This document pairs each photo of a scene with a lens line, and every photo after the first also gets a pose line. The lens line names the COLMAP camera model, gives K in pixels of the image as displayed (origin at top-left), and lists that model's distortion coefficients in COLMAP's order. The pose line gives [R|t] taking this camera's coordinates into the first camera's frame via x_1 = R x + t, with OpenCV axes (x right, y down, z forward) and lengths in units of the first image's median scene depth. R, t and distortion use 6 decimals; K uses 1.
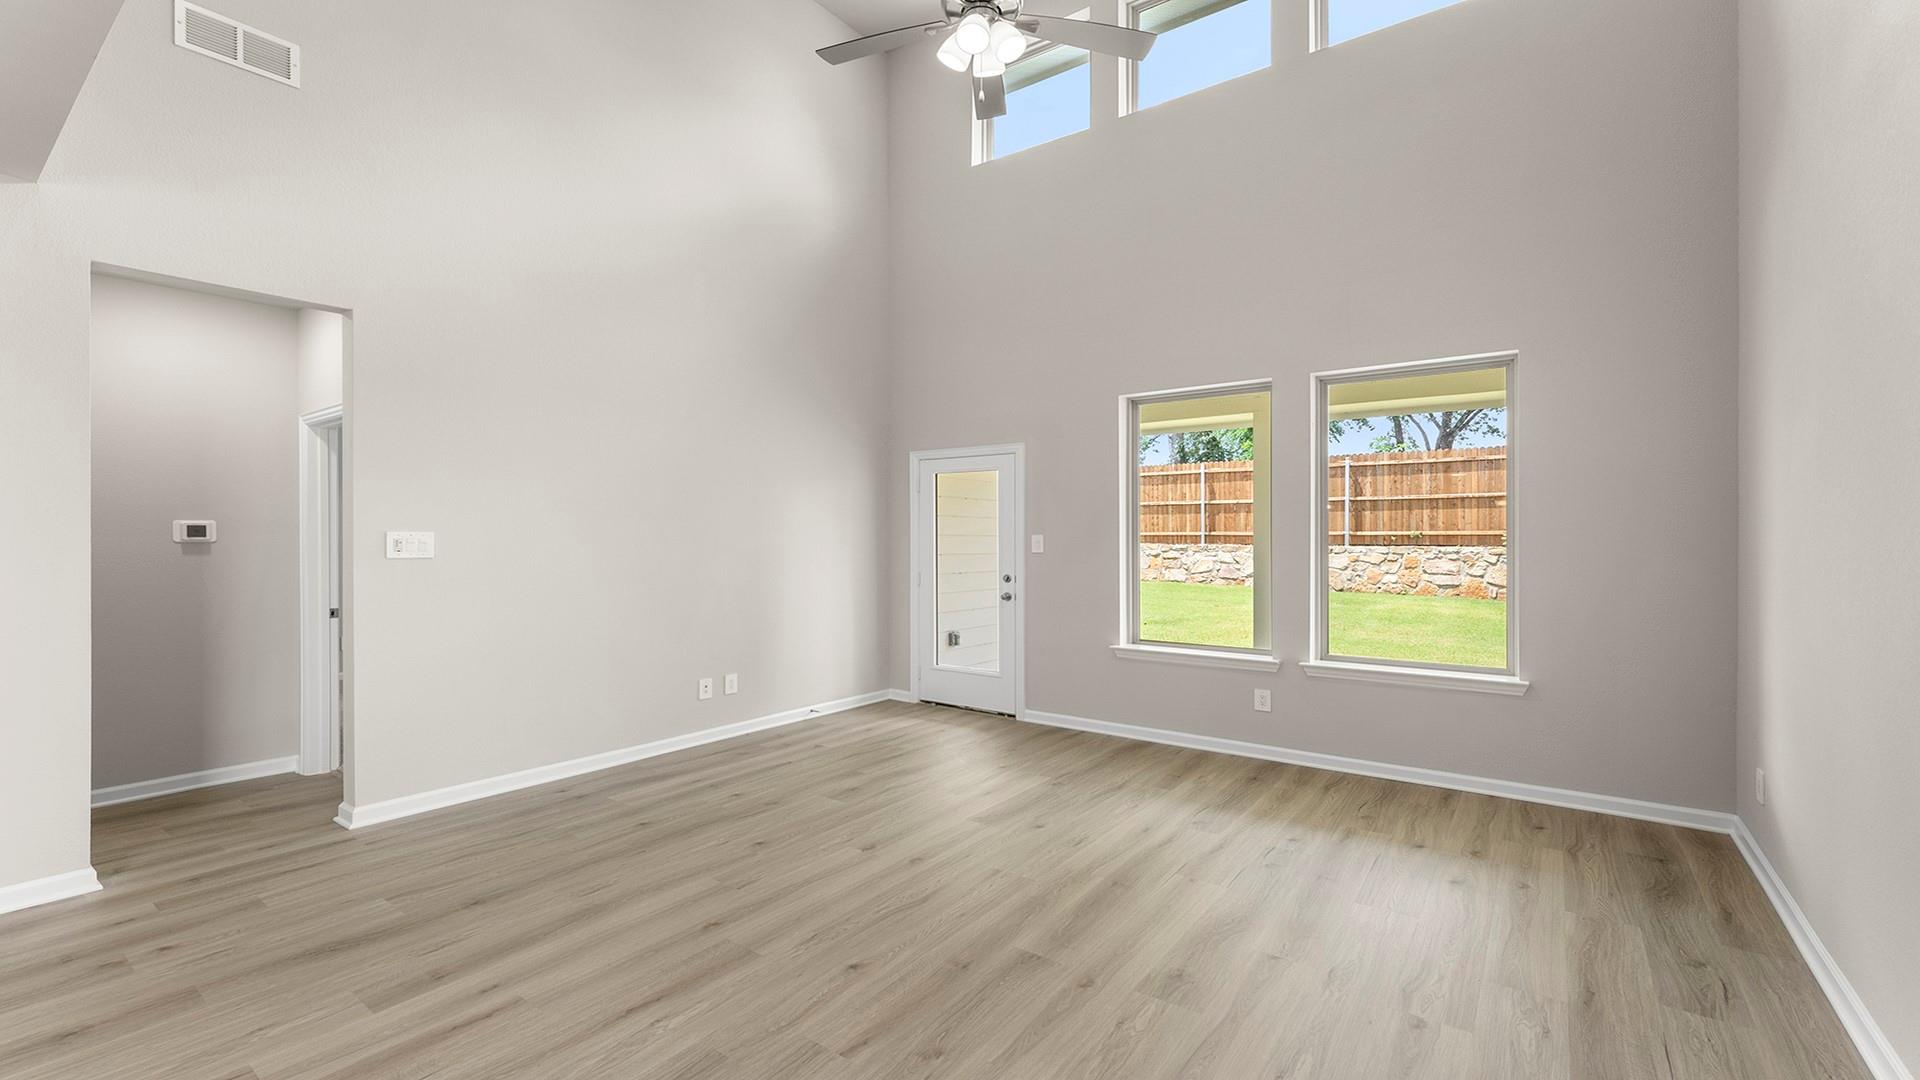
lens RADIAL K [[797.5, 0, 956.8], [0, 797.5, 537.5], [0, 0, 1]] dist [-0.001382, -0.000084]
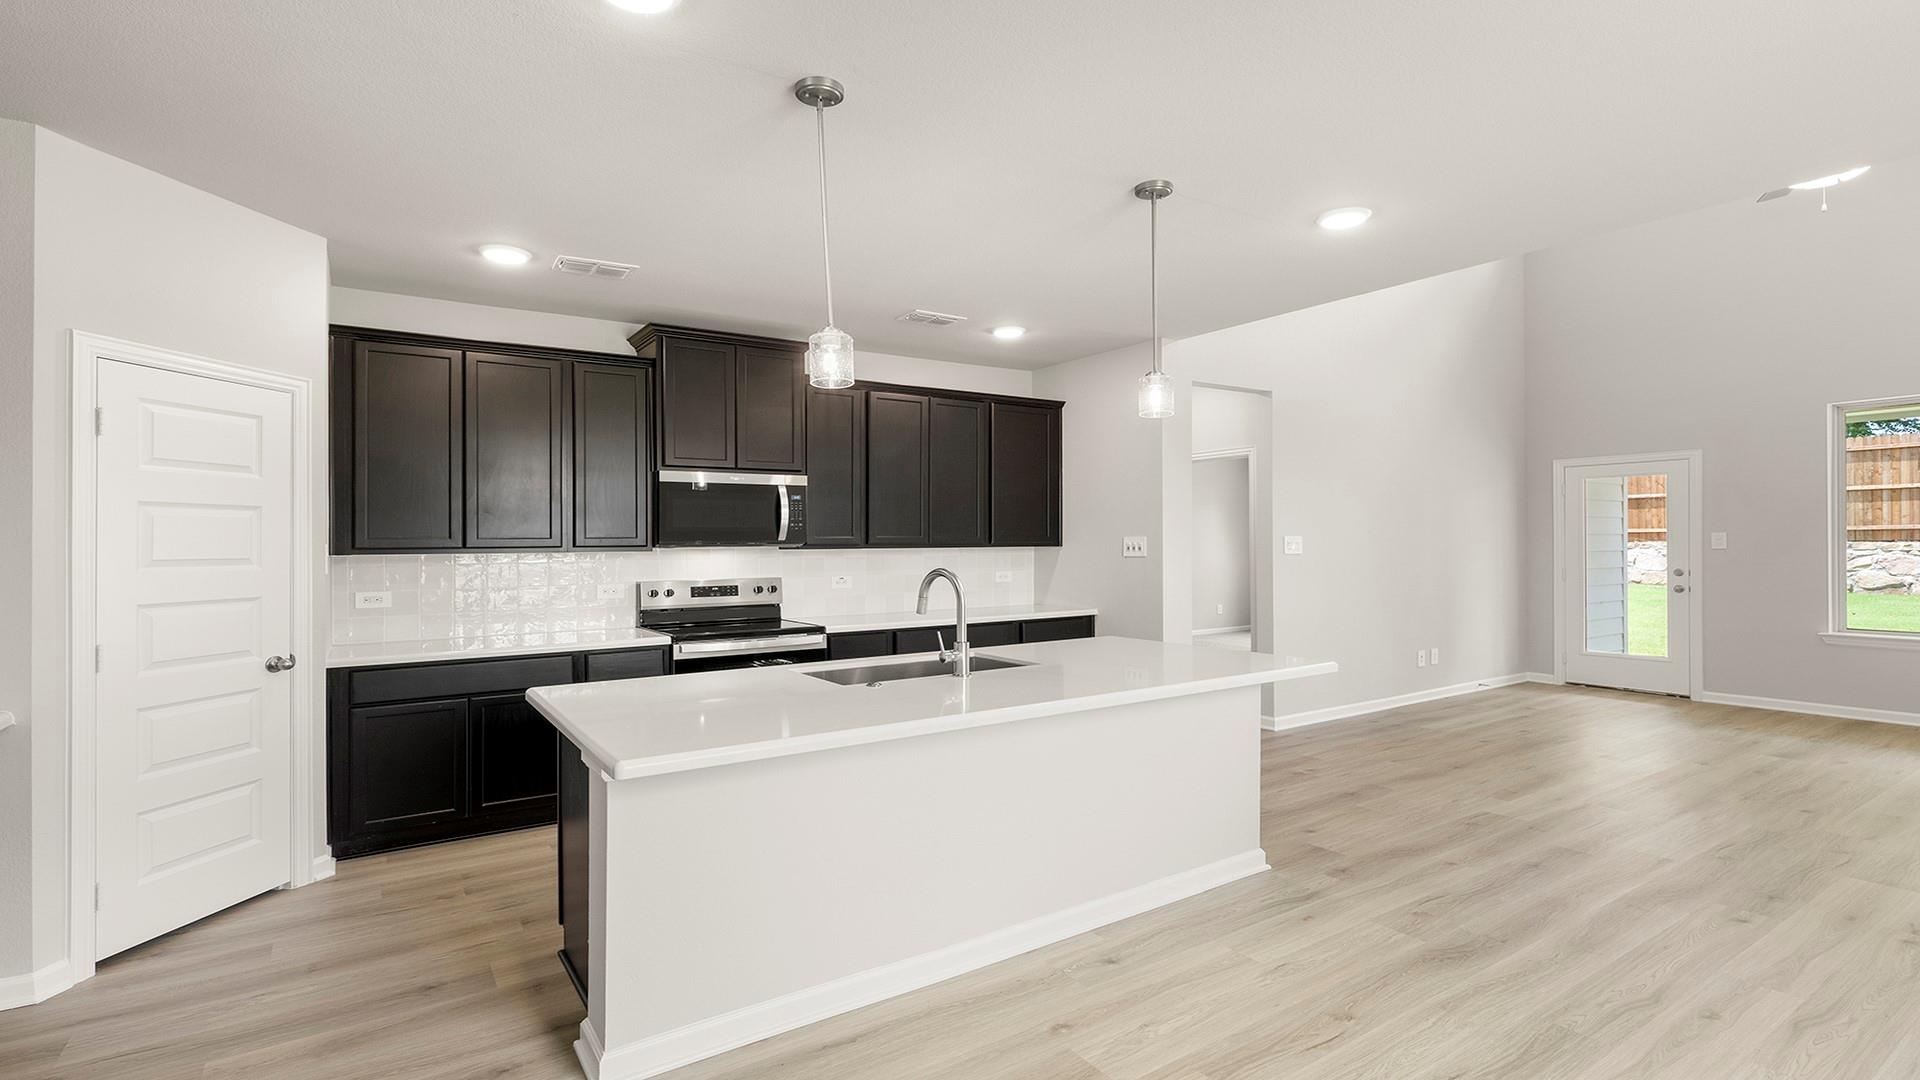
lens RADIAL K [[885.0, 0, 962.2], [0, 885.0, 546.1], [0, 0, 1]] dist [-0.004291, -0.000894]
pose [[0.939401, -0.010336, -0.342664, -0.414662], [0.012371, 0.999916, 0.003752, -0.001799], [0.342596, -0.007764, 0.939451, -0.449507]]
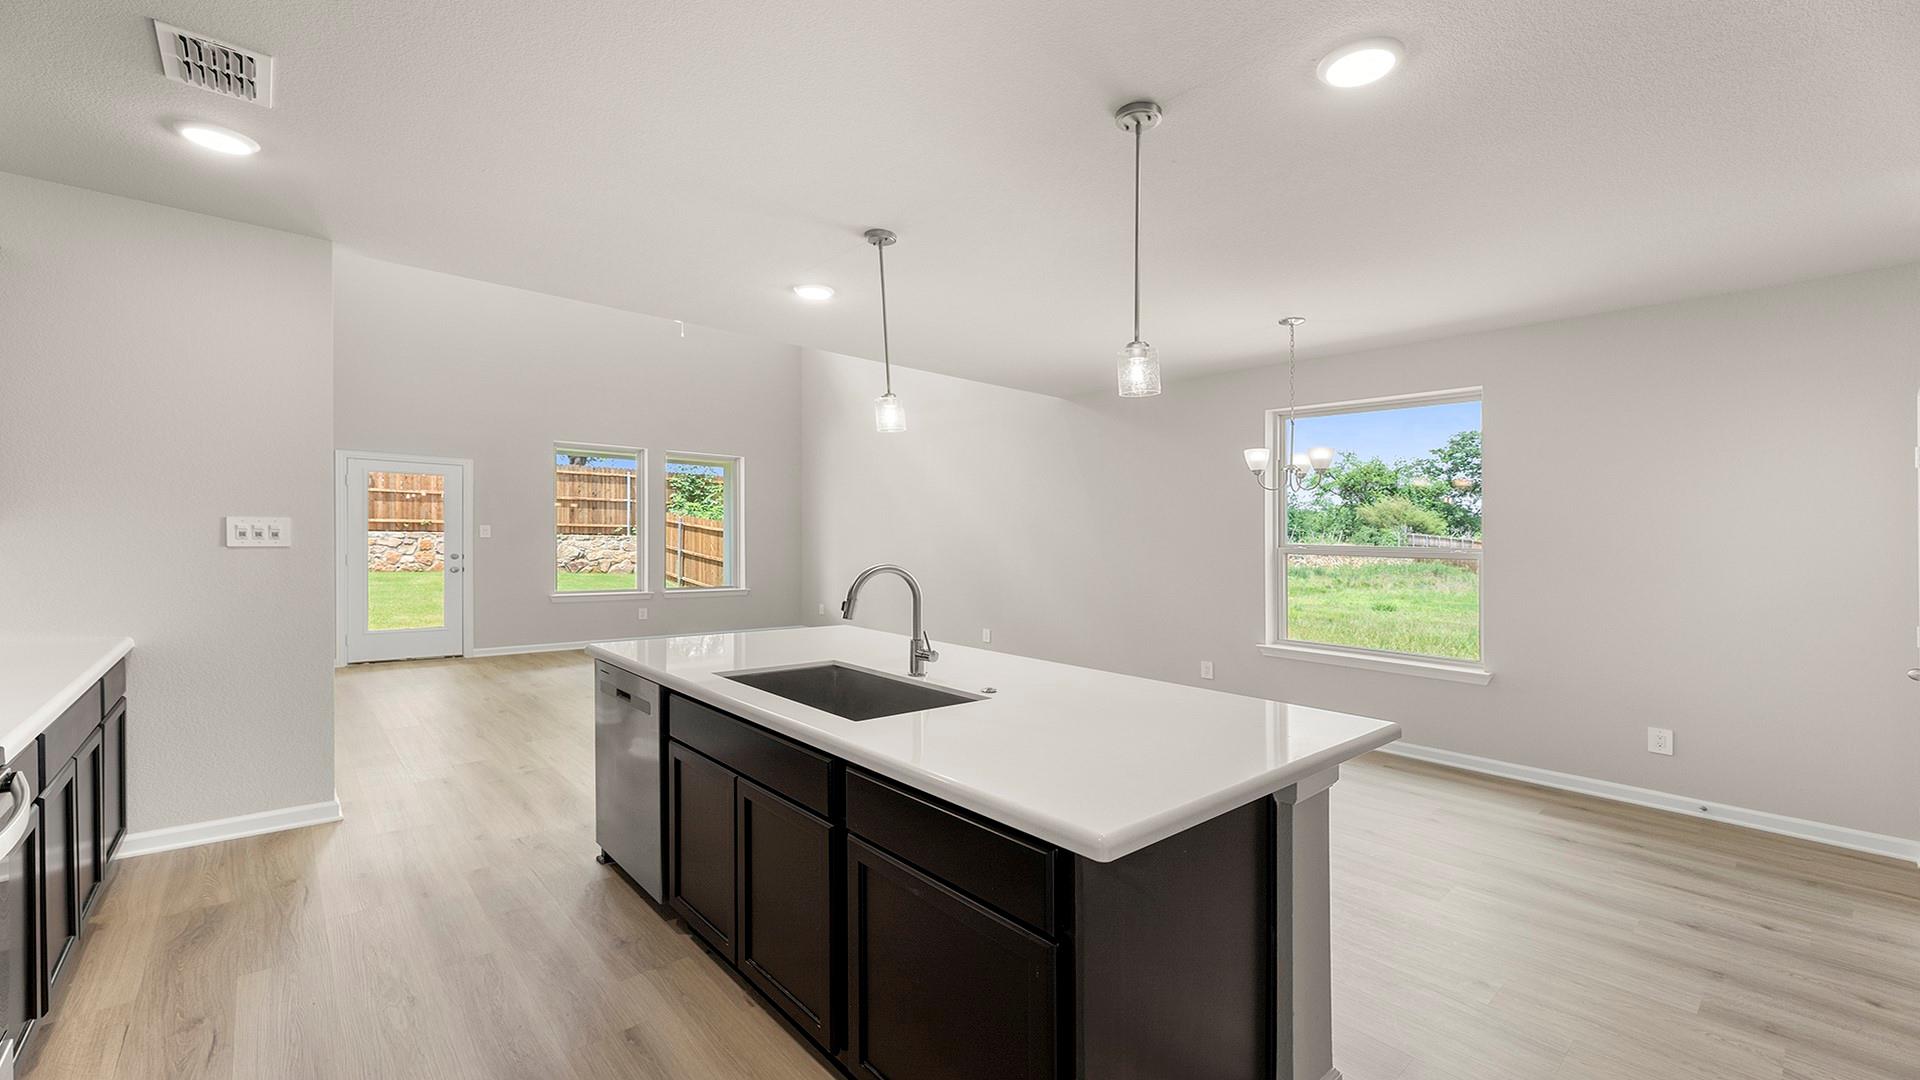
lens RADIAL K [[766.8, 0, 951.2], [0, 766.8, 542.5], [0, 0, 1]] dist [-0.003504, -0.000226]
pose [[0.217325, -0.005598, 0.976083, -0.949779], [-0.020171, 0.999744, 0.010225, -0.002825], [-0.975891, -0.021911, 0.217157, -0.105482]]
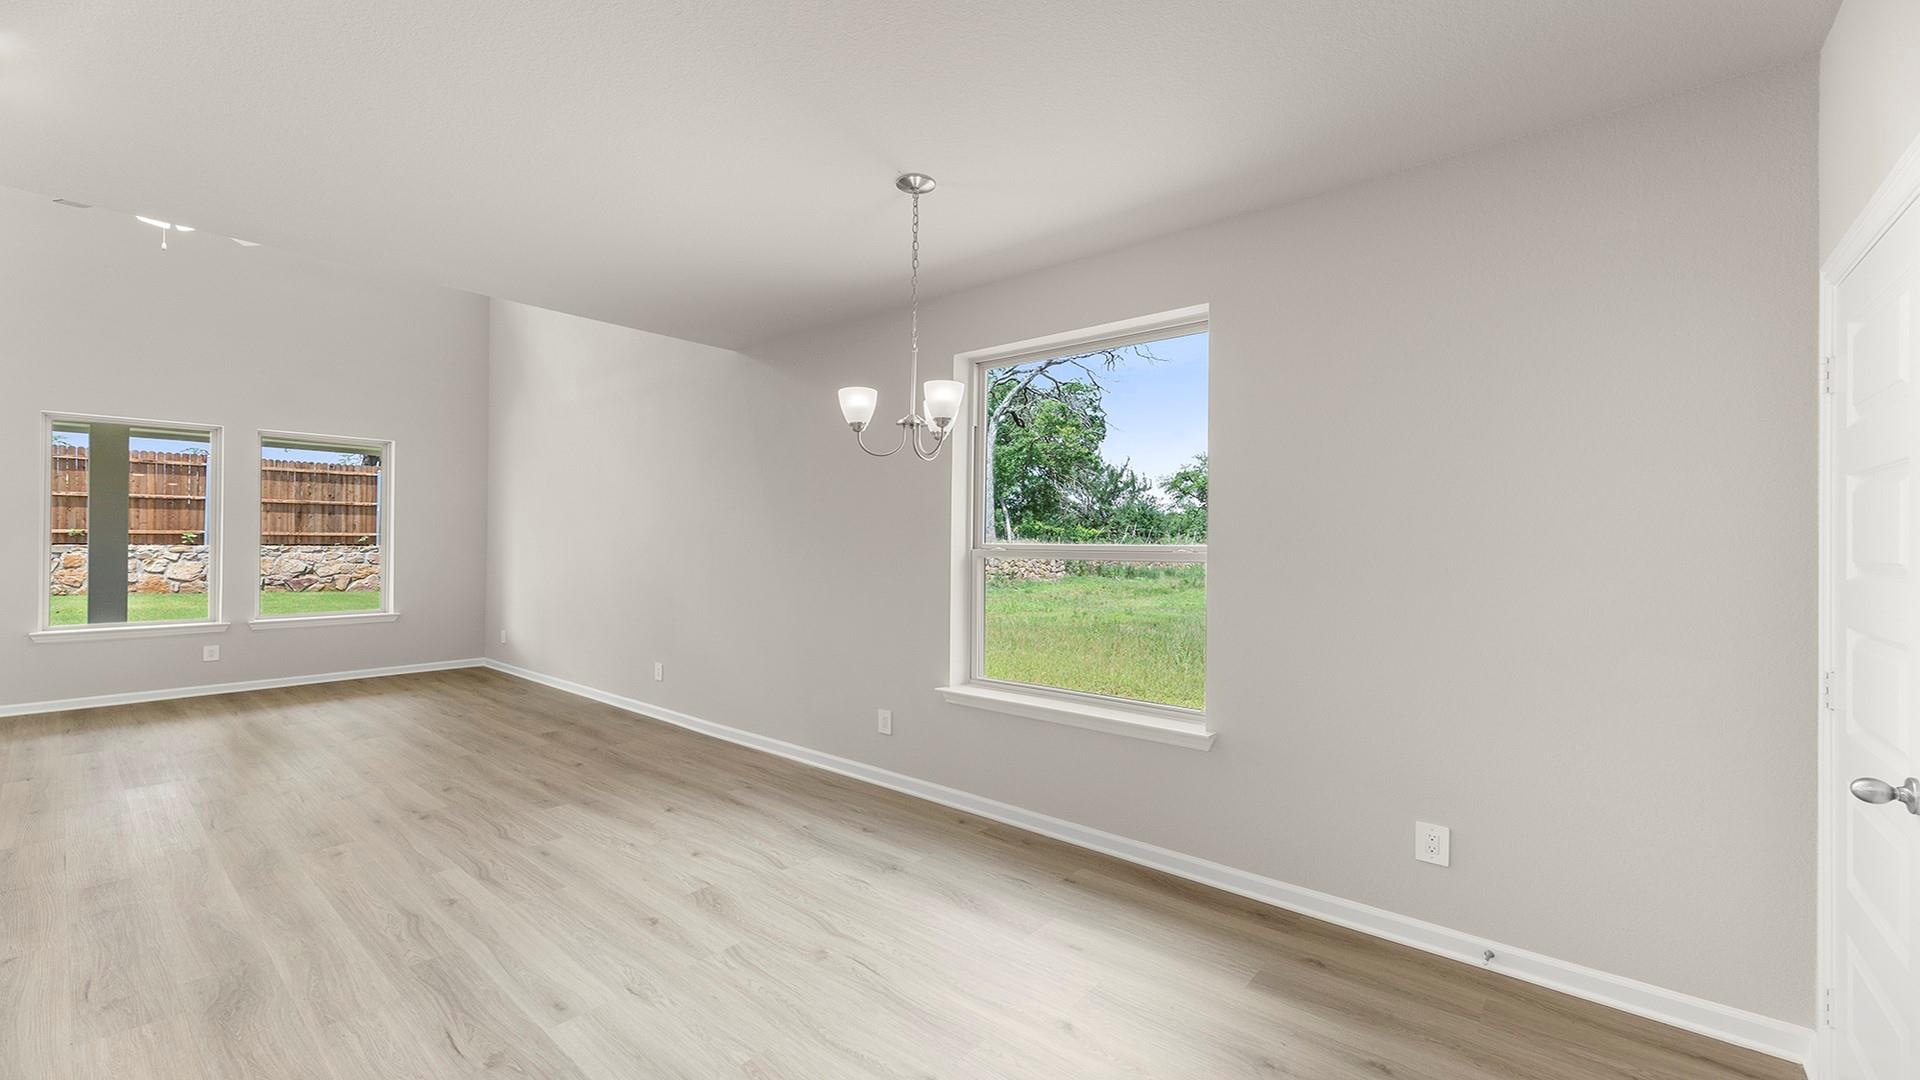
lens RADIAL K [[766.8, 0, 951.1], [0, 766.8, 568.0], [0, 0, 1]] dist [-0.003504, -0.000226]
pose [[0.068830, -0.034001, 0.997049, -0.658133], [-0.007188, 0.999376, 0.034576, -0.001560], [-0.997602, -0.009547, 0.068543, -0.293591]]
